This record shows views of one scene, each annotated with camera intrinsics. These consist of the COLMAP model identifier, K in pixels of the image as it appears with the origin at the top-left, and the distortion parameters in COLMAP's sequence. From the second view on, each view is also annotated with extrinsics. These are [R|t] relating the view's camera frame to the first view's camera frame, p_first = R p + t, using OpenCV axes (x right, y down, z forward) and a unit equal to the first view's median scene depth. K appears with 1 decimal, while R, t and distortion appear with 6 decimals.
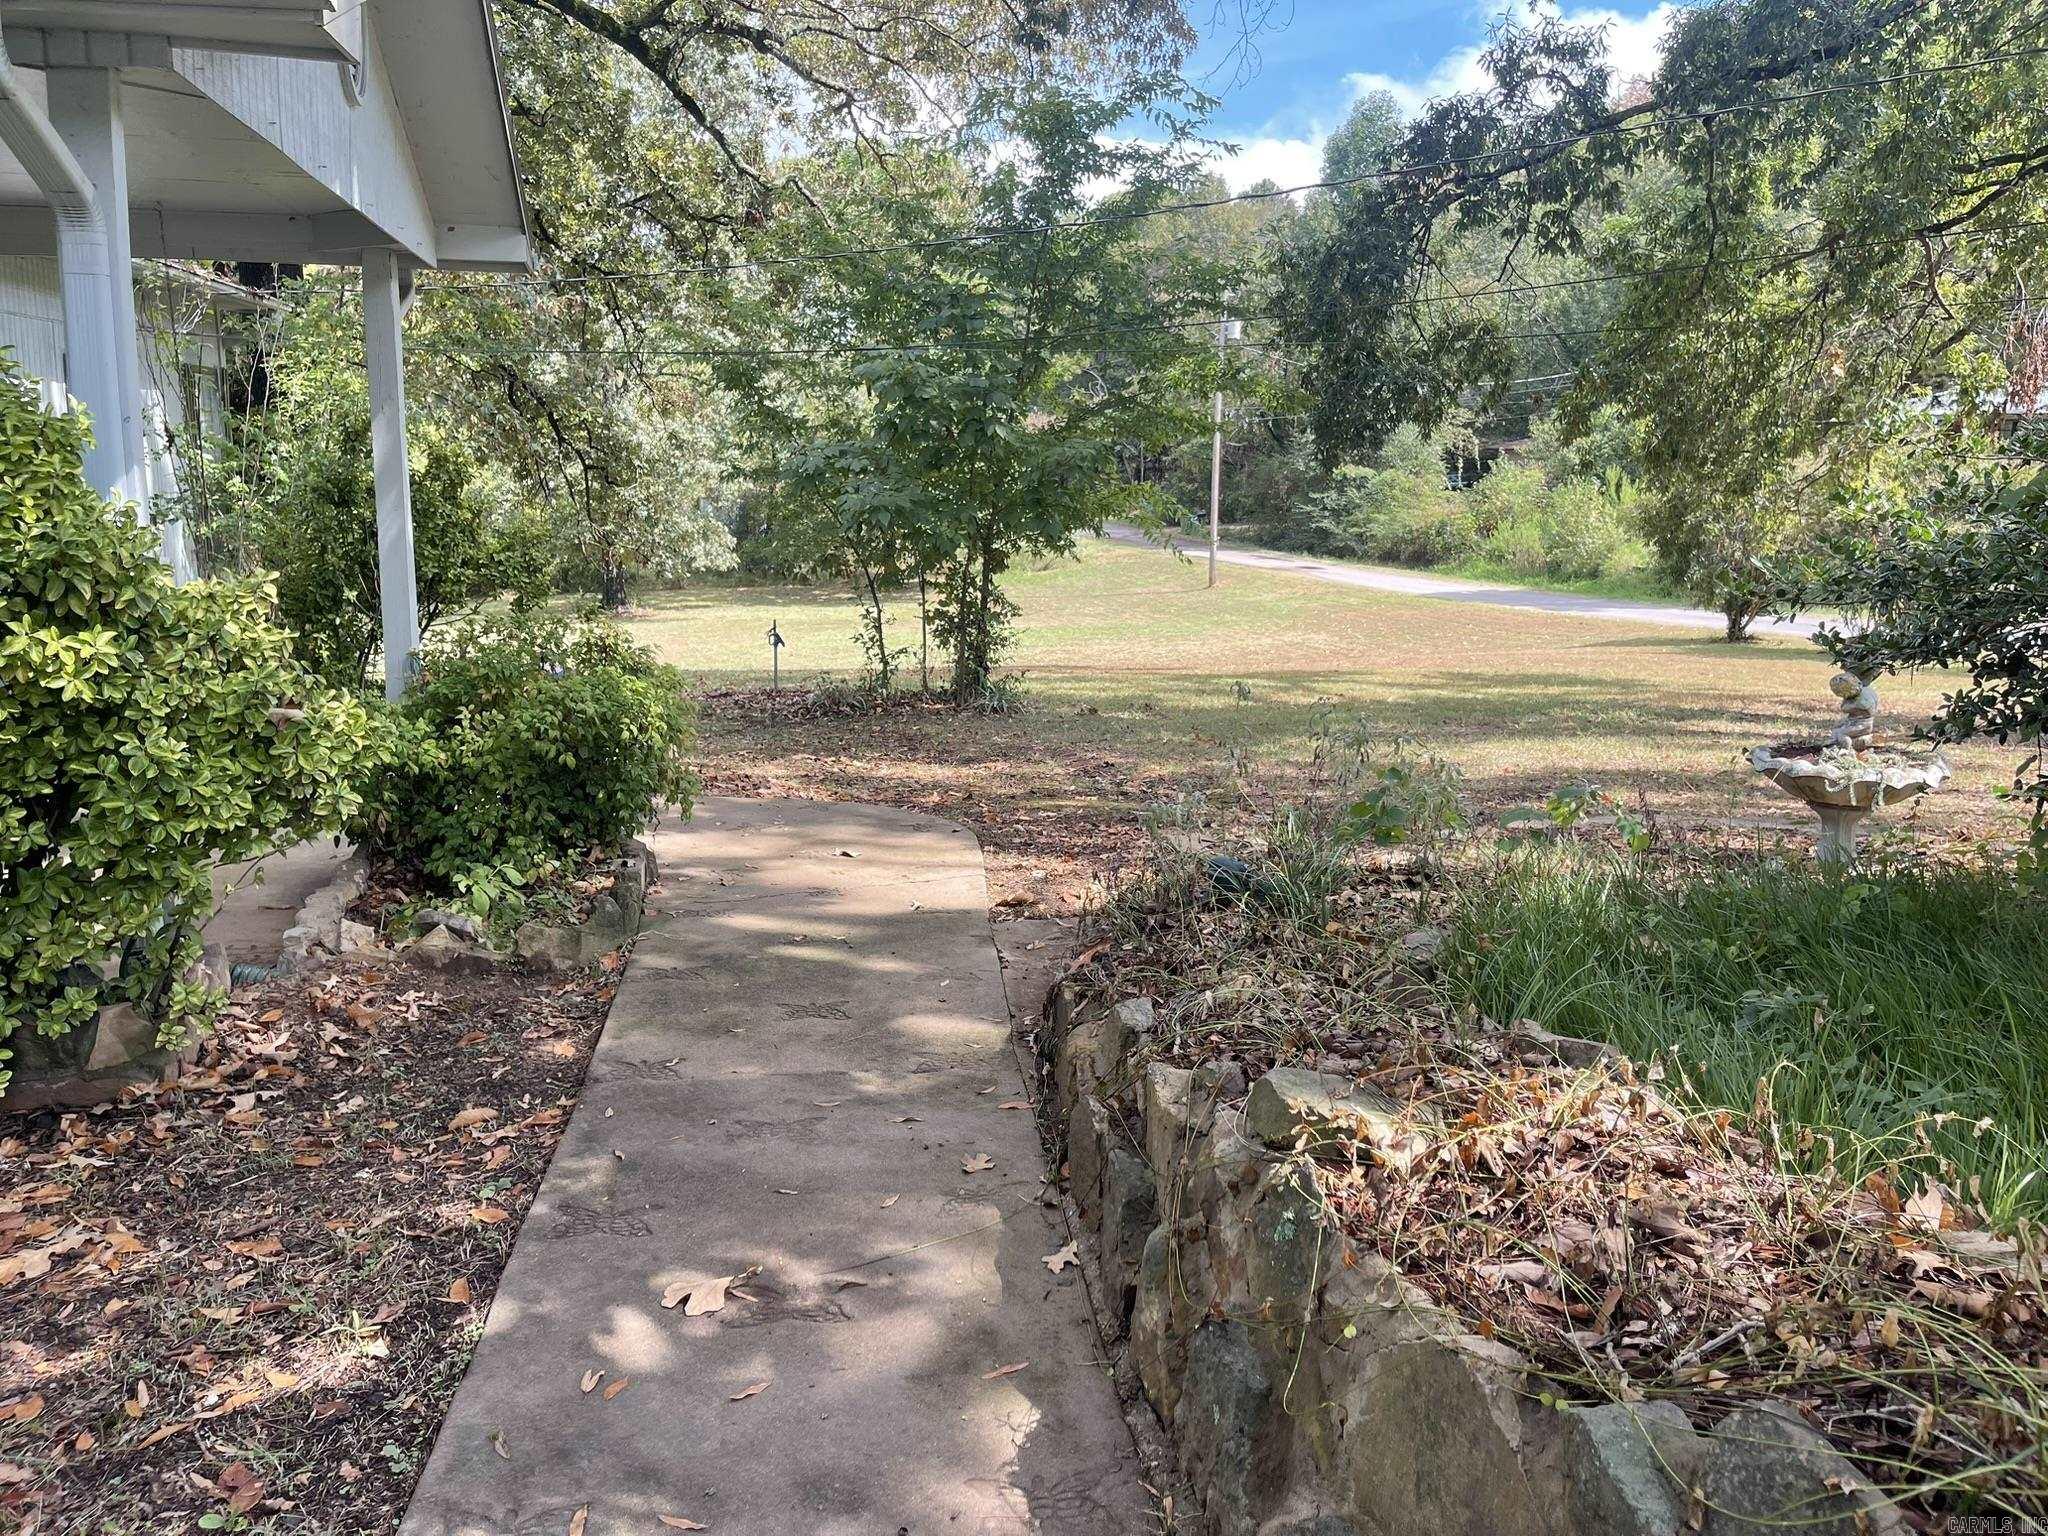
lens RADIAL K [[1553.7, 0, 1031.4], [0, 1553.7, 775.6], [0, 0, 1]] dist [0.060025, -0.079609]
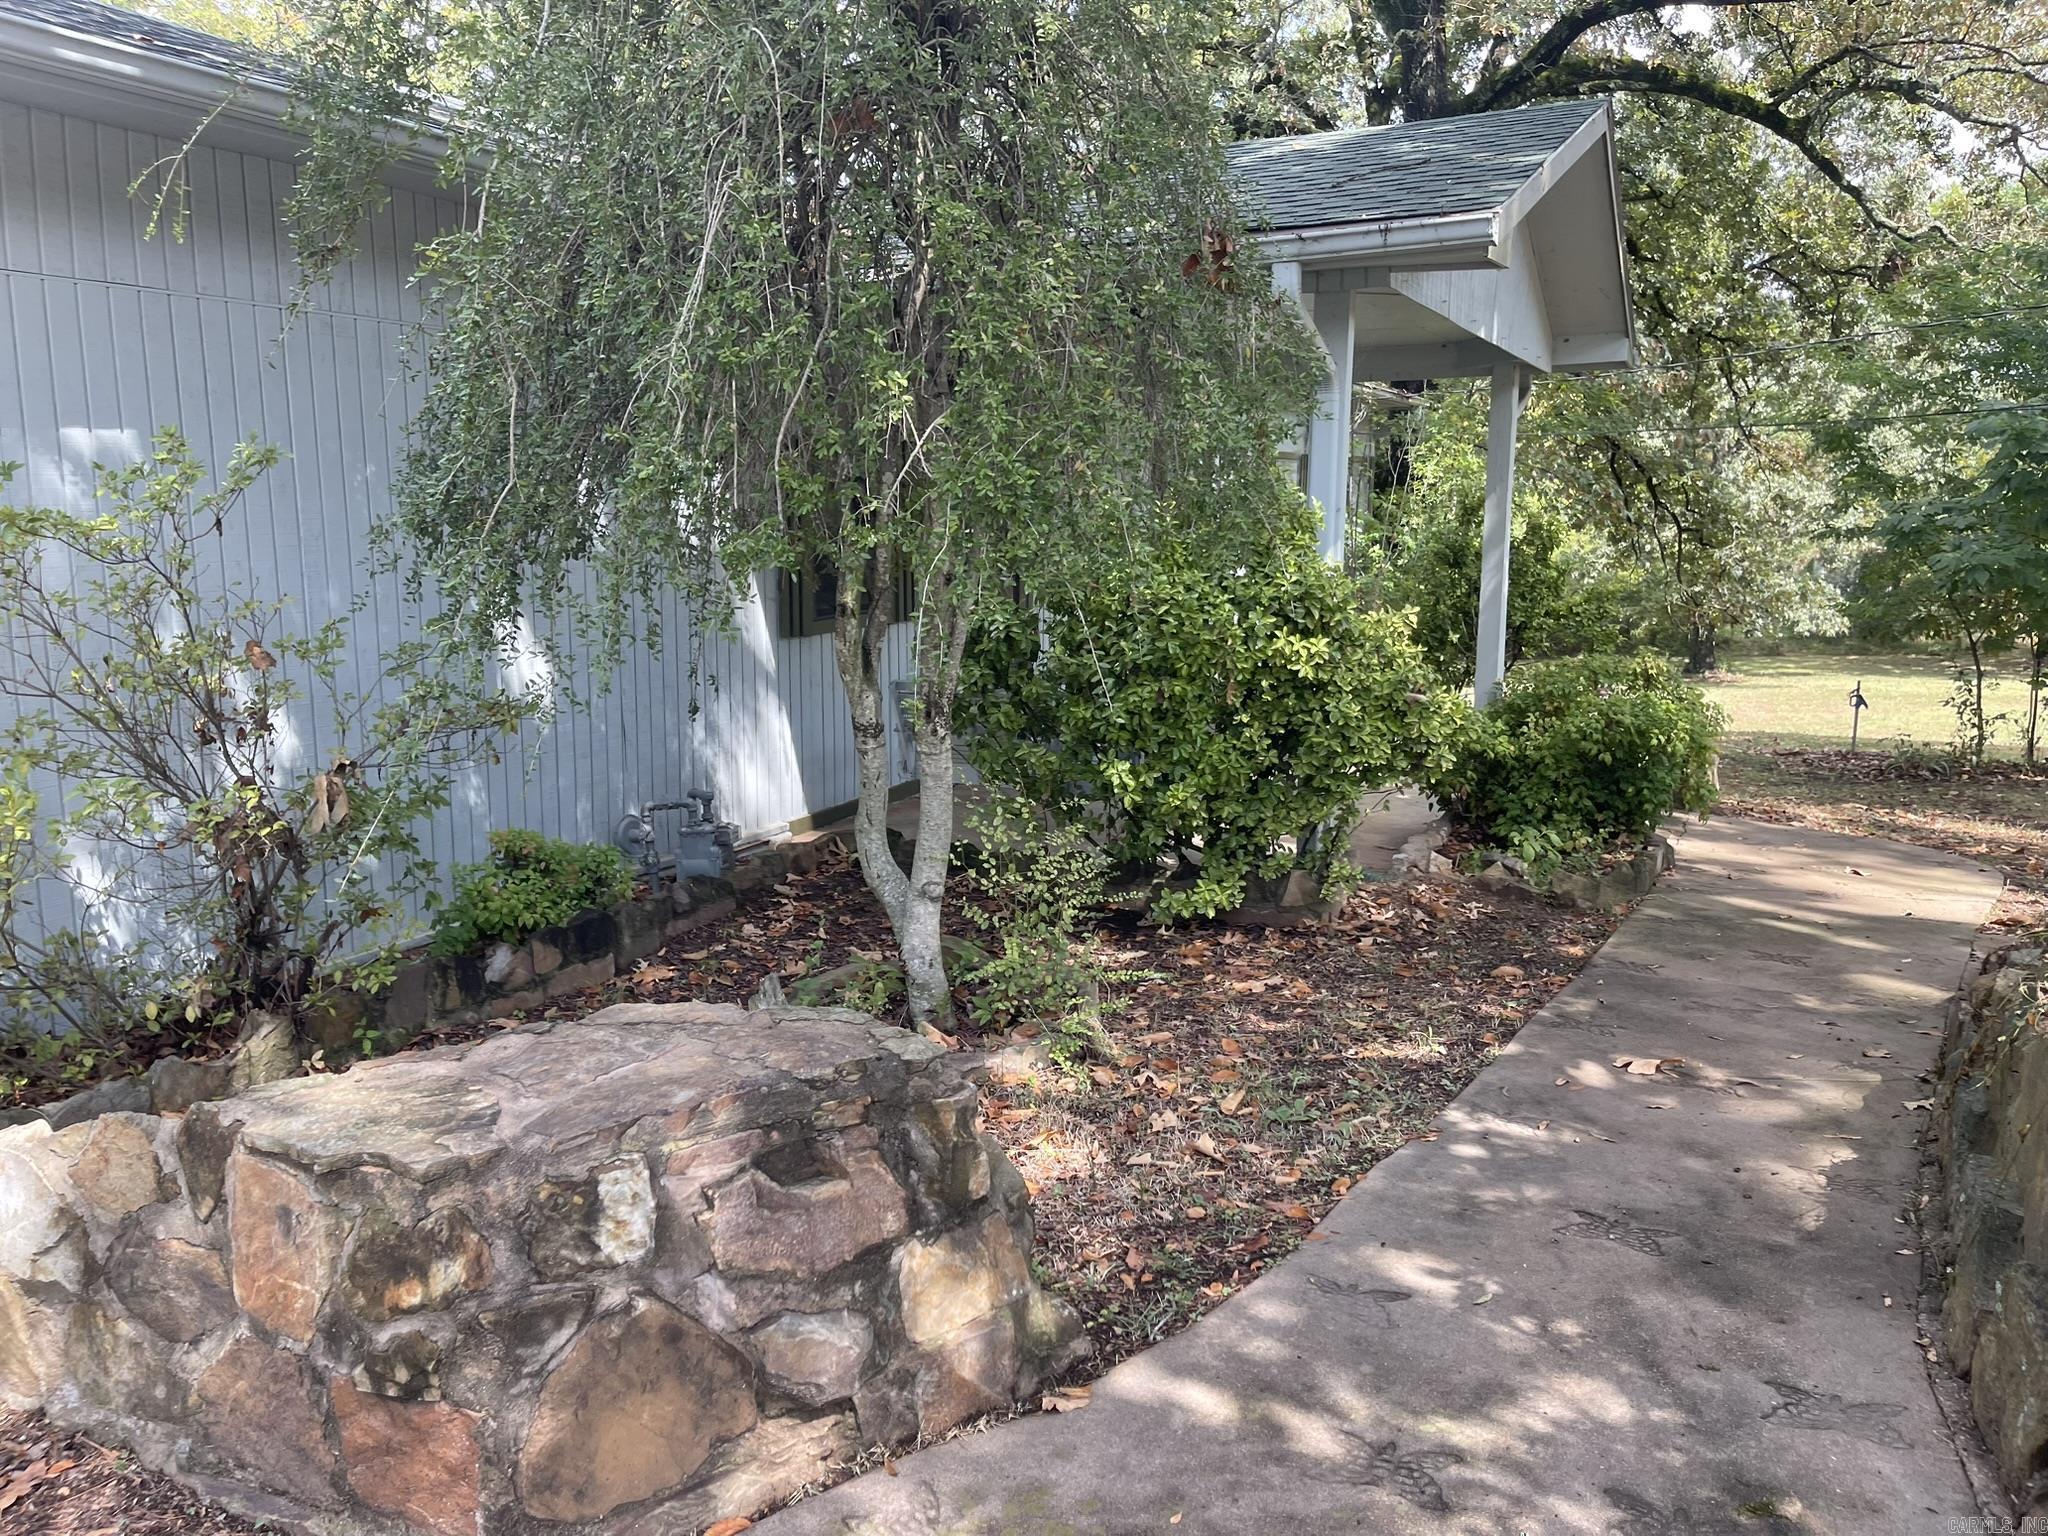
lens RADIAL K [[1553.7, 0, 1021.0], [0, 1553.7, 768.0], [0, 0, 1]] dist [0.060025, -0.079609]
pose [[0.782374, 0.078121, -0.617890, 0.111684], [-0.105430, 0.994396, -0.007774, 0.052630], [0.613820, 0.071226, 0.786226, -0.281565]]
